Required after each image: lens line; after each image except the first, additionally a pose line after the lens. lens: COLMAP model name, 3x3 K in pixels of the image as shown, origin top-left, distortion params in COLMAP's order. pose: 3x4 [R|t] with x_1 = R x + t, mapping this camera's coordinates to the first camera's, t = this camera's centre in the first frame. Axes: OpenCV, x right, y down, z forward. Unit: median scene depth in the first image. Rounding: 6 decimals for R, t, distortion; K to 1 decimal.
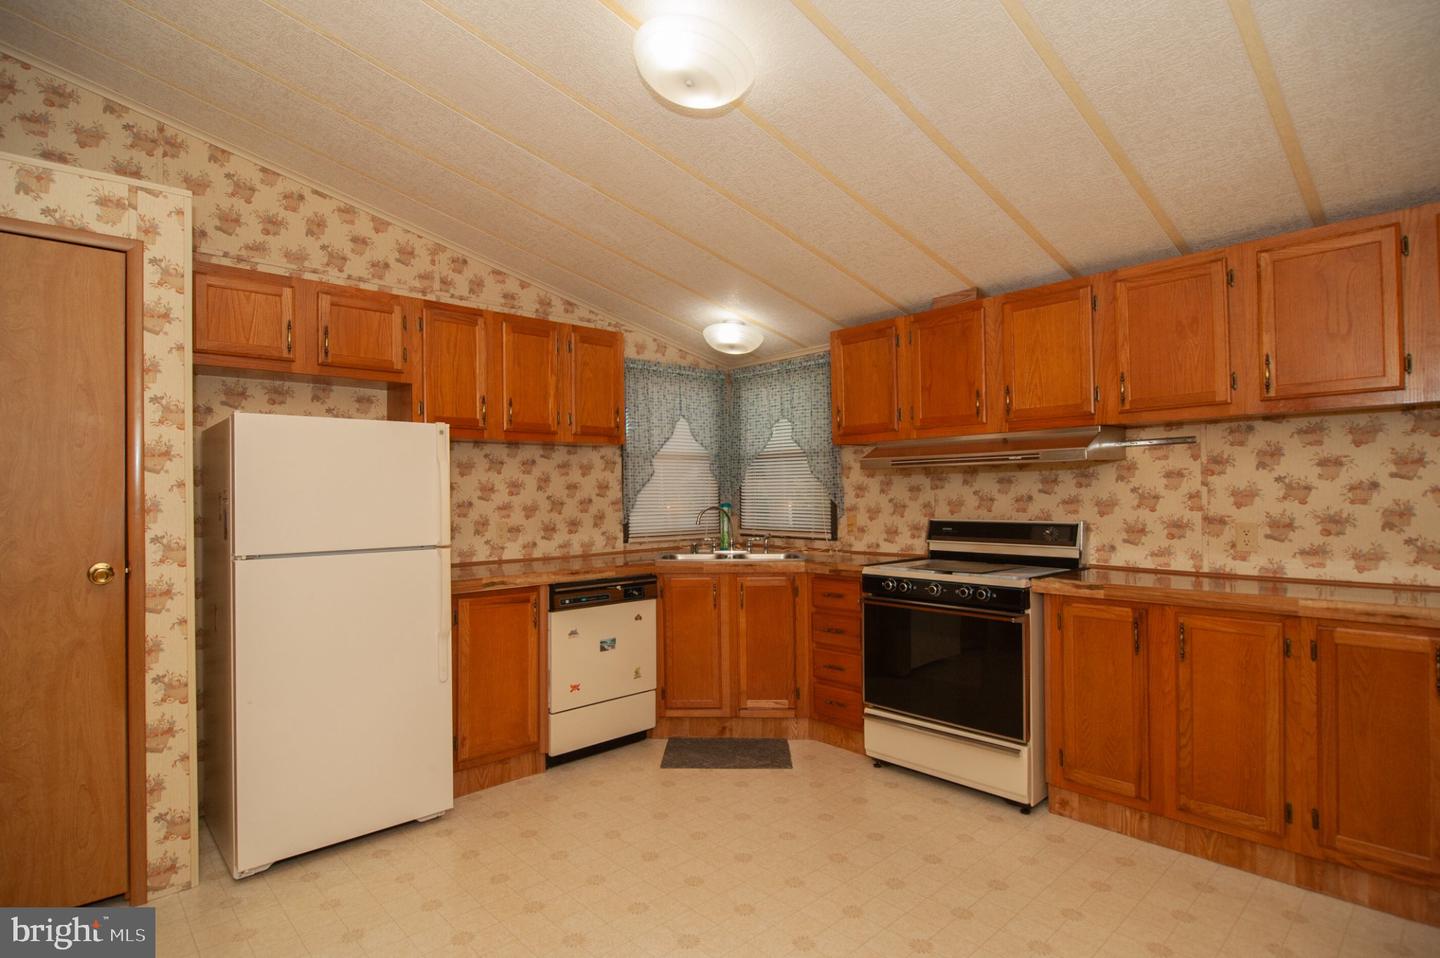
lens RADIAL K [[725.7, 0, 728.2], [0, 725.7, 481.7], [0, 0, 1]] dist [-0.003402, -0.007047]
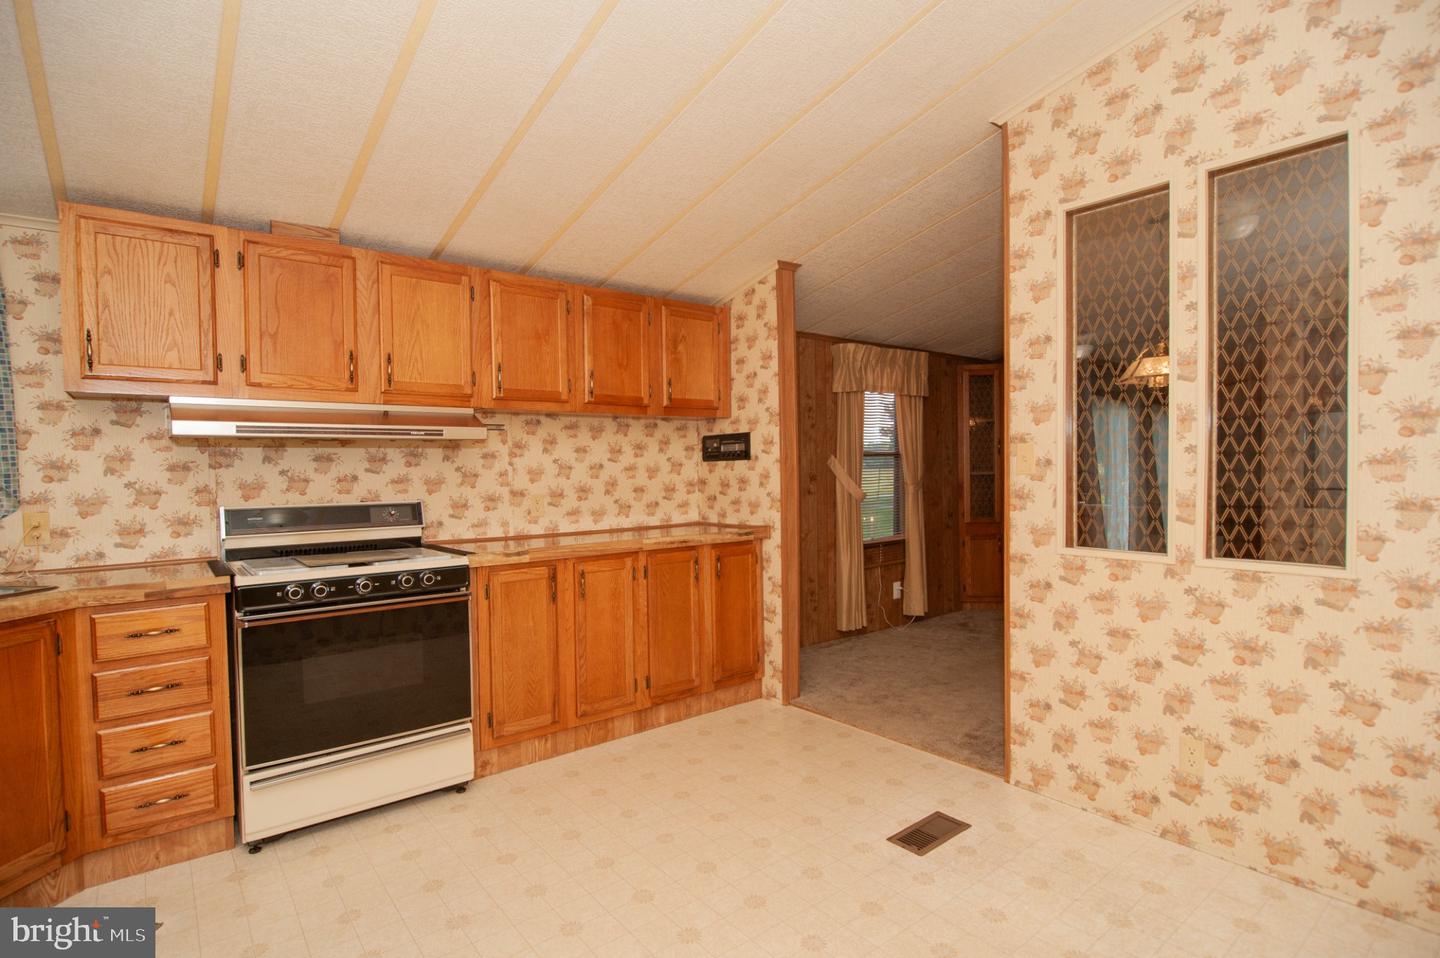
lens RADIAL K [[725.7, 0, 719.3], [0, 725.7, 477.8], [0, 0, 1]] dist [-0.003402, -0.007047]
pose [[0.075139, -0.004614, 0.997162, -0.520170], [-0.005109, 0.999974, 0.005012, 0.017714], [-0.997160, -0.005472, 0.075114, 0.538264]]
